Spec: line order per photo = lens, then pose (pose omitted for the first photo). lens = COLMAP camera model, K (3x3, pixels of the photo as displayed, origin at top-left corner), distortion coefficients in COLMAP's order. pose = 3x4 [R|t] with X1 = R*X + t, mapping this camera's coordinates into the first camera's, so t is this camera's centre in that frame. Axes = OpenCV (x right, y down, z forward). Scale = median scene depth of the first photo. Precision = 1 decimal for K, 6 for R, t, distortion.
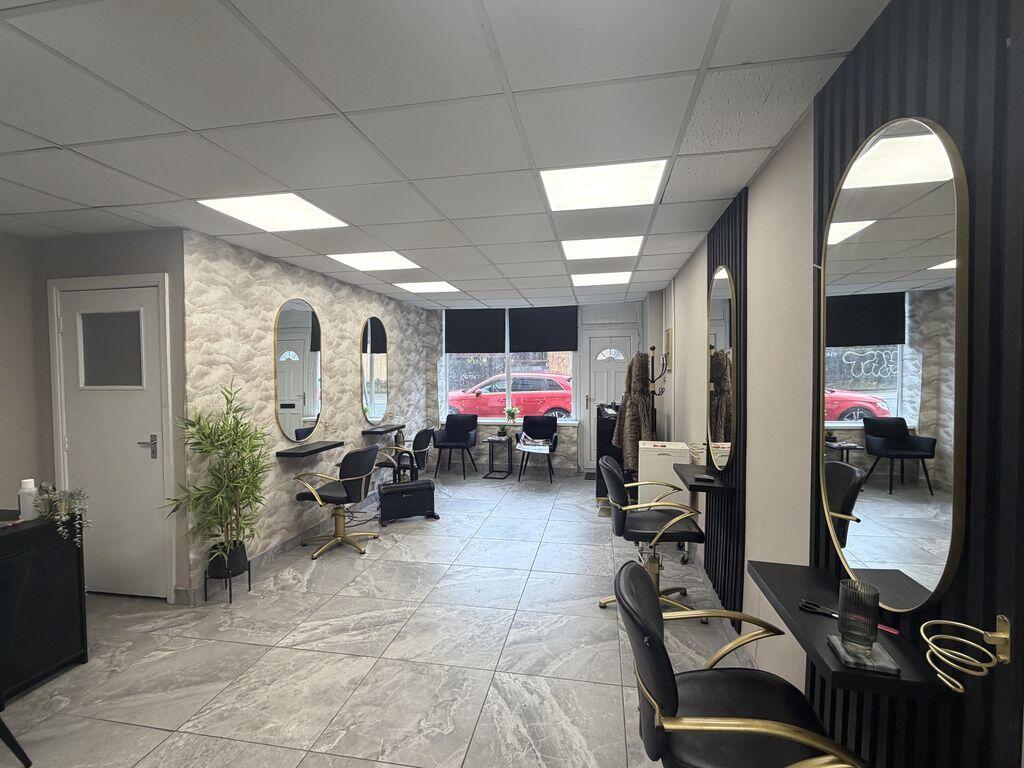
lens RADIAL K [[484.3, 0, 509.1], [0, 484.3, 390.0], [0, 0, 1]] dist [-0.019325, 0.000607]
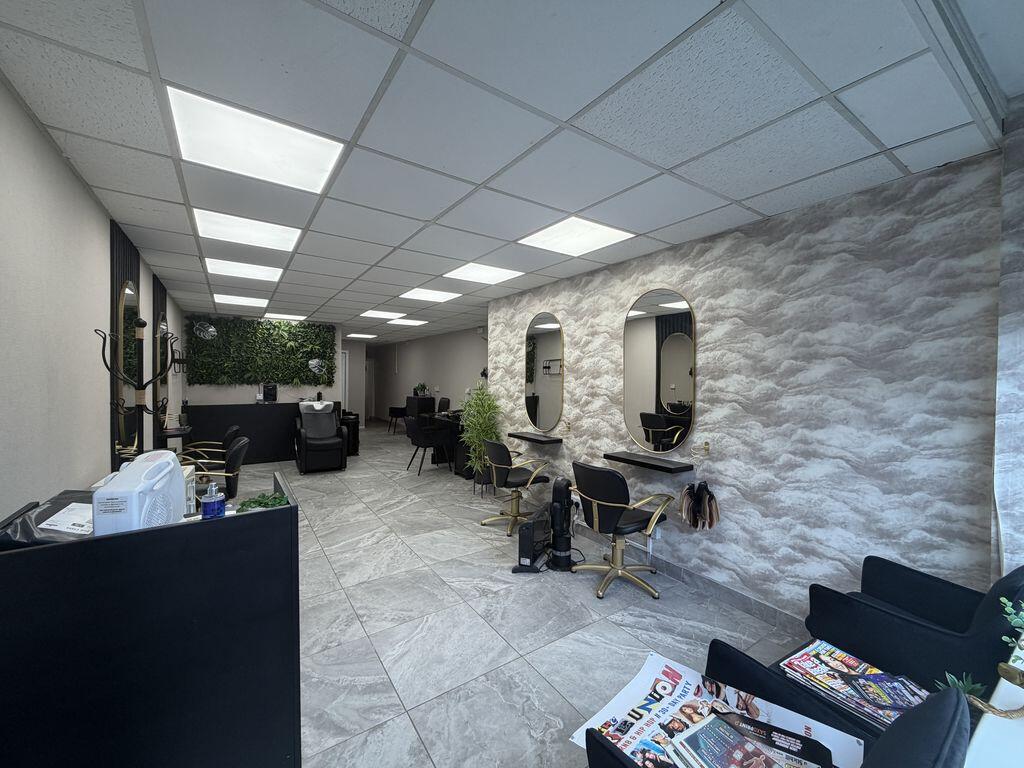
lens RADIAL K [[412.8, 0, 512.4], [0, 412.8, 379.1], [0, 0, 1]] dist [0.003377, 0.000143]
pose [[-0.711443, 0.007842, -0.702700, 0.398466], [-0.027811, 0.998840, 0.039305, -0.069855], [0.702193, 0.047506, -0.710400, 1.951122]]
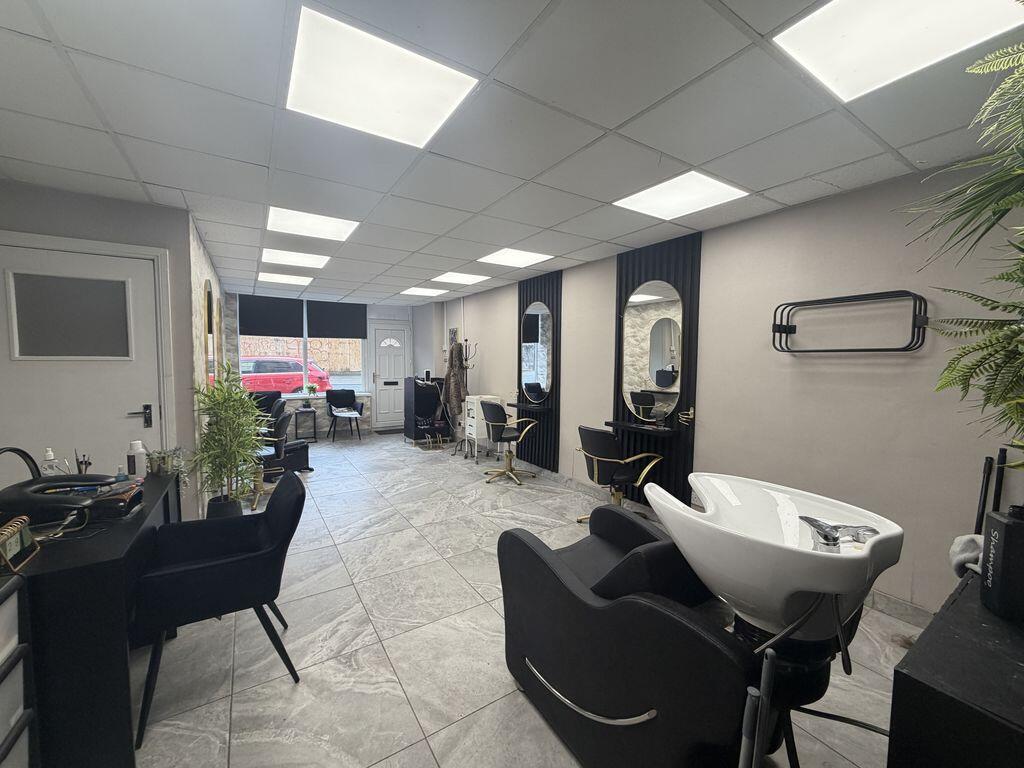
lens RADIAL K [[412.8, 0, 510.0], [0, 412.8, 385.8], [0, 0, 1]] dist [0.003377, 0.000143]
pose [[0.729953, -0.033116, 0.682694, -0.672938], [0.015610, 0.999373, 0.031787, 0.032238], [-0.683319, -0.012546, 0.730012, -0.154667]]
